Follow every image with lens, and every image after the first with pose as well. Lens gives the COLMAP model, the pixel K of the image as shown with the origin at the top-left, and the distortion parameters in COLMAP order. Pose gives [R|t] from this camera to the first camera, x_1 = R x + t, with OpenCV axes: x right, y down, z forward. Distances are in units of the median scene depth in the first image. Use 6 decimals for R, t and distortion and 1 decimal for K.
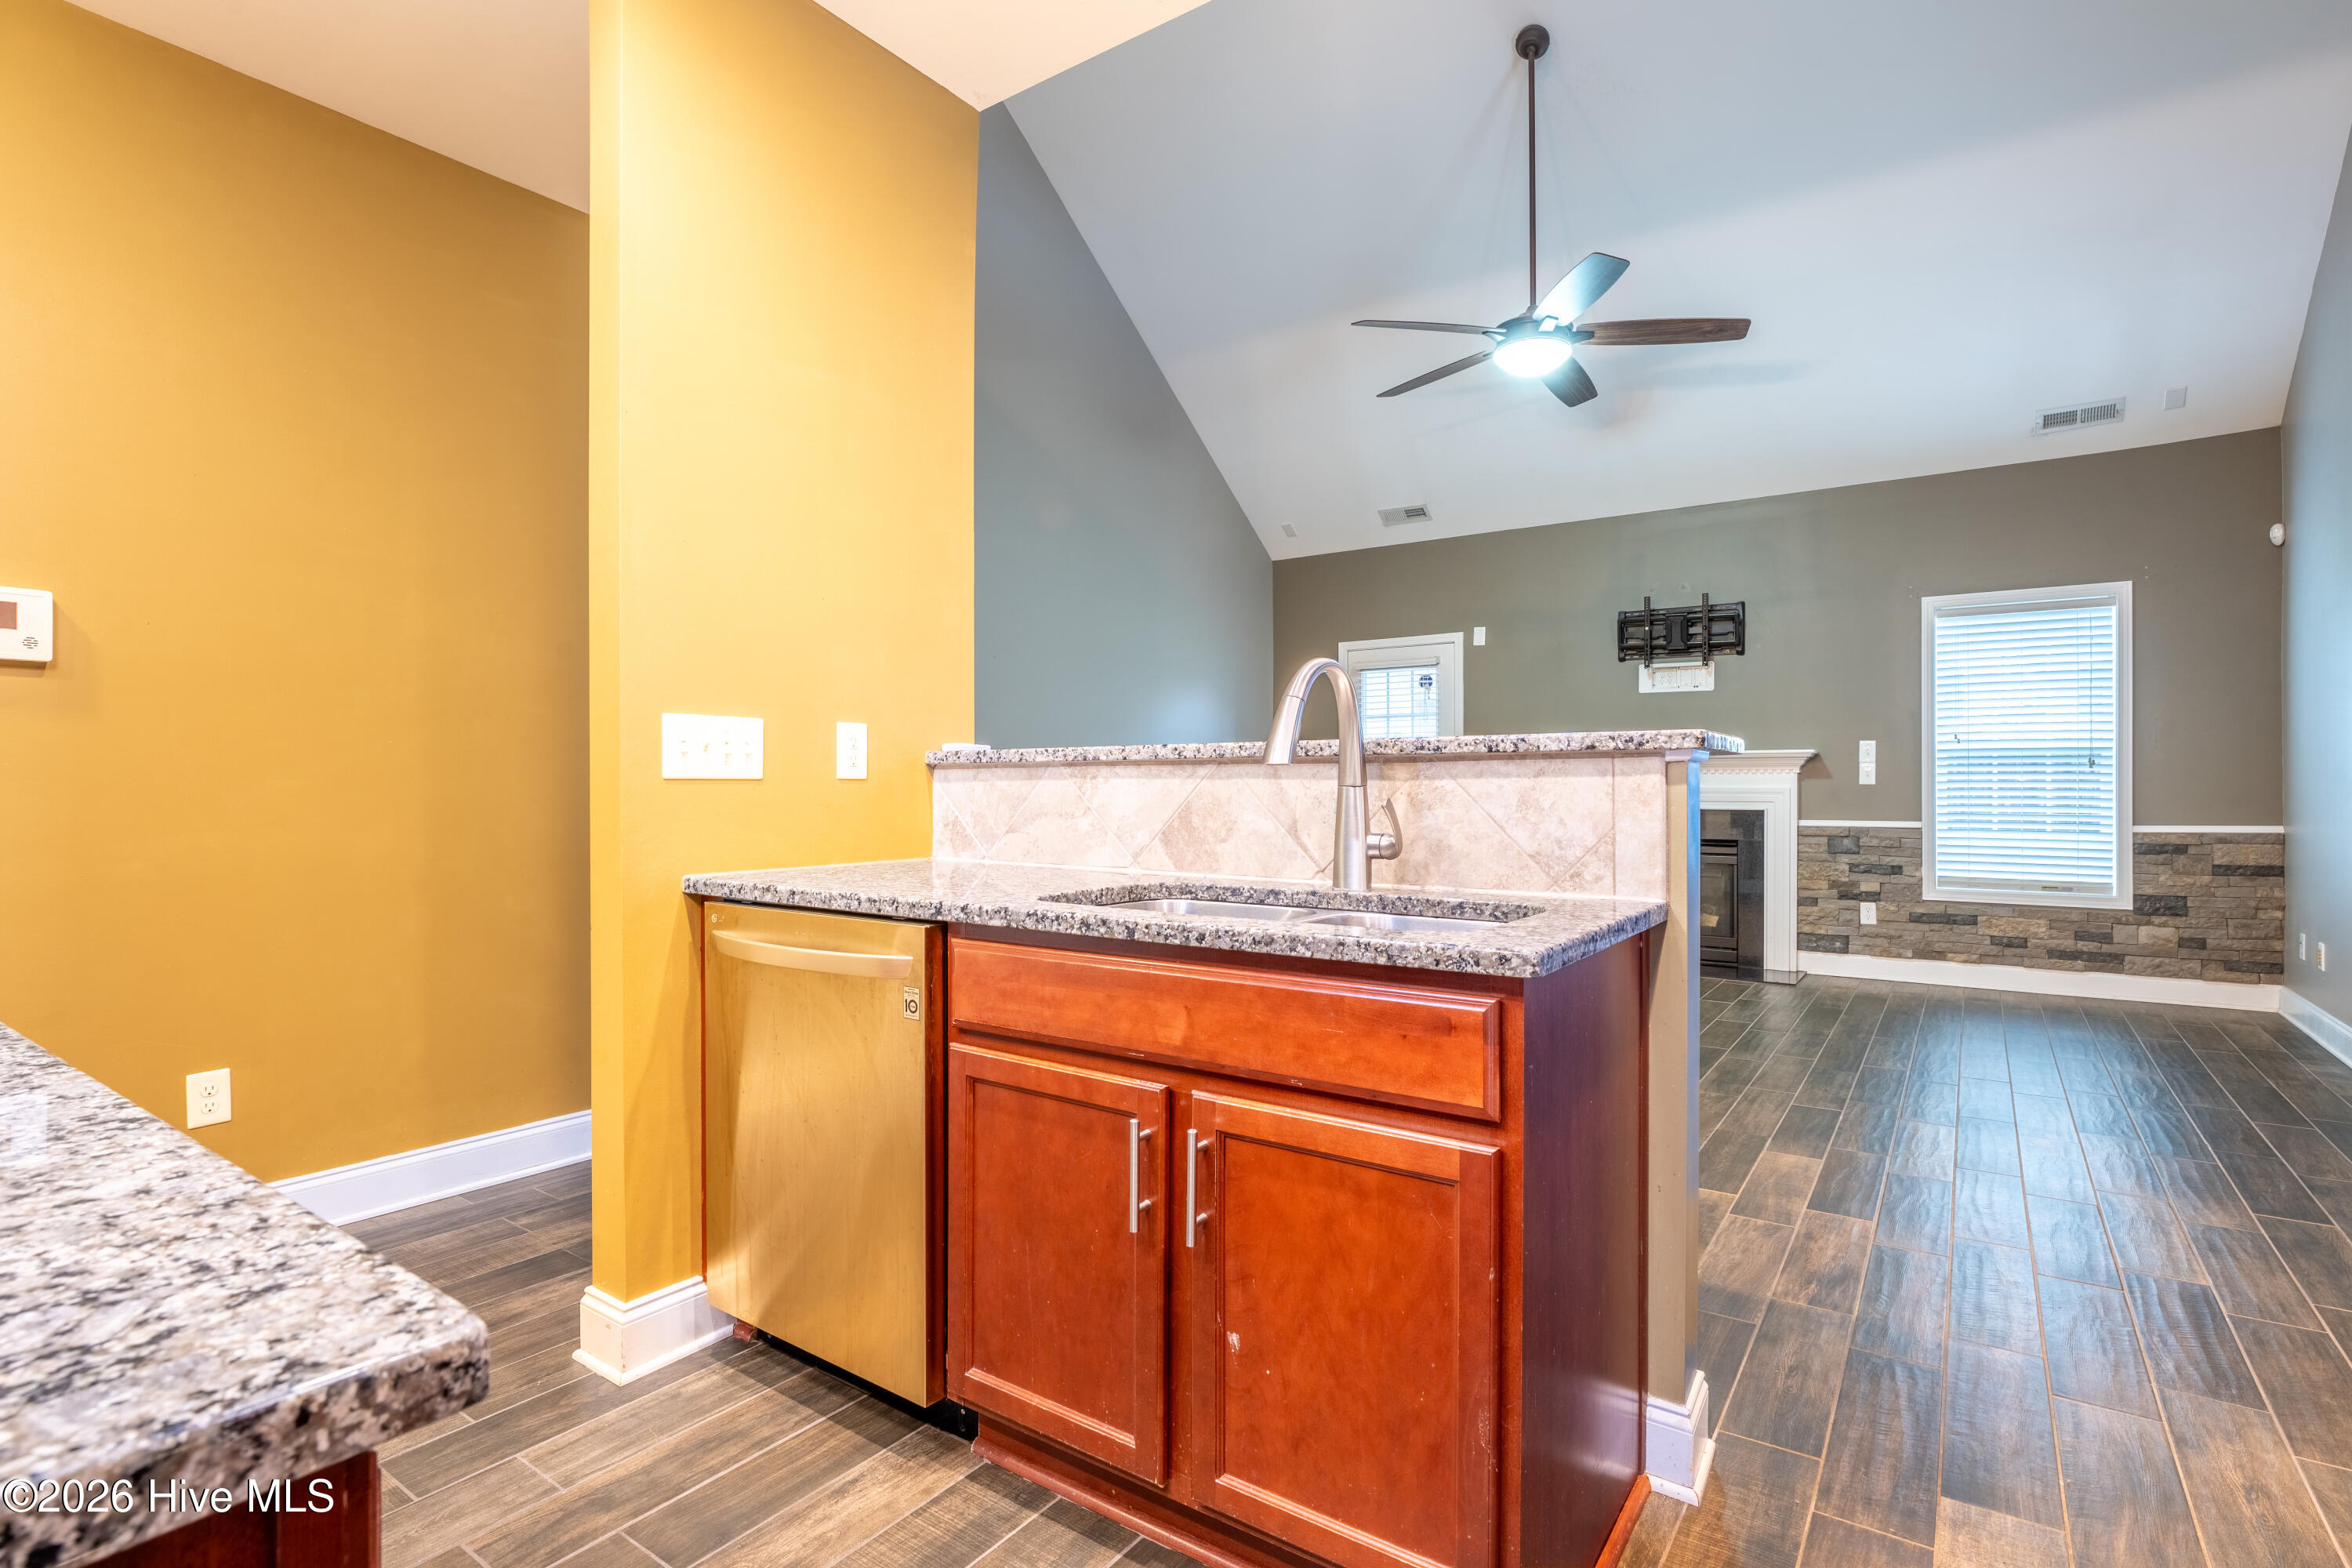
lens RADIAL K [[1181.2, 0, 1174.4], [0, 1181.2, 779.0], [0, 0, 1]] dist [-0.004757, -0.002052]
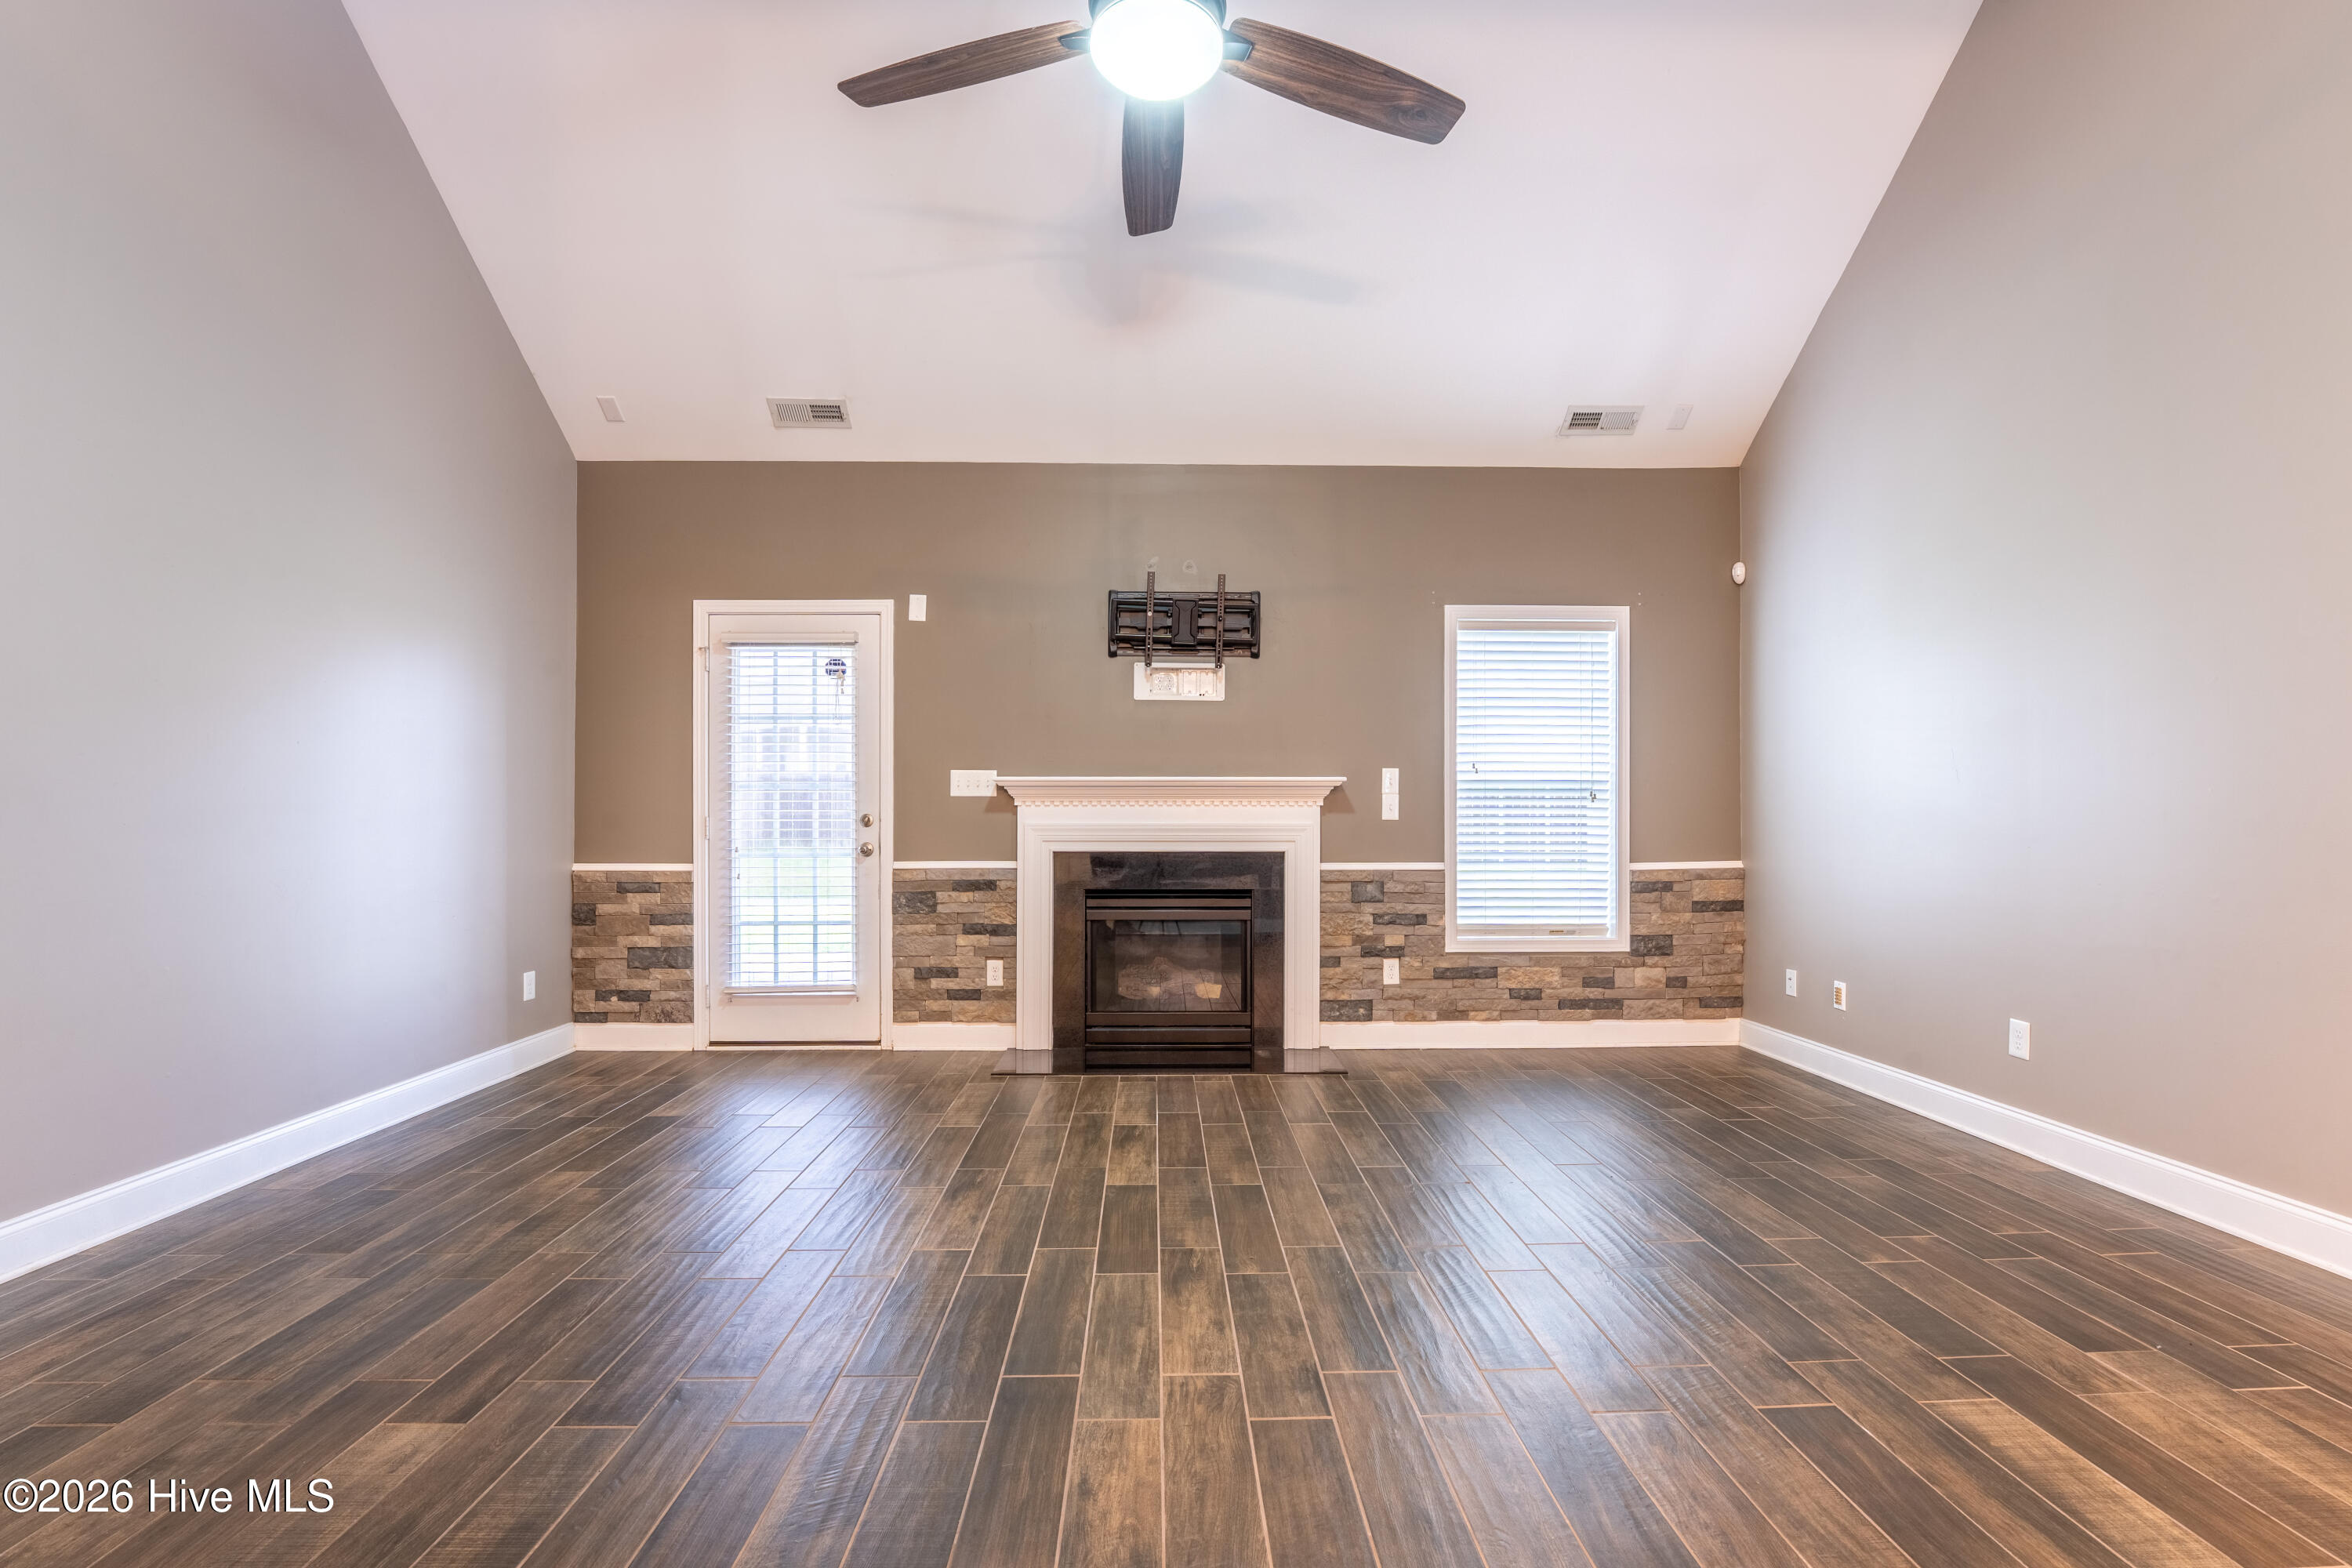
lens RADIAL K [[988.8, 0, 1171.2], [0, 988.8, 819.6], [0, 0, 1]] dist [-0.024813, 0.001685]
pose [[0.801668, 0.005263, 0.597746, 0.036631], [-0.002181, 0.999980, -0.005881, 0.009221], [-0.597765, 0.003411, 0.801664, 0.535723]]
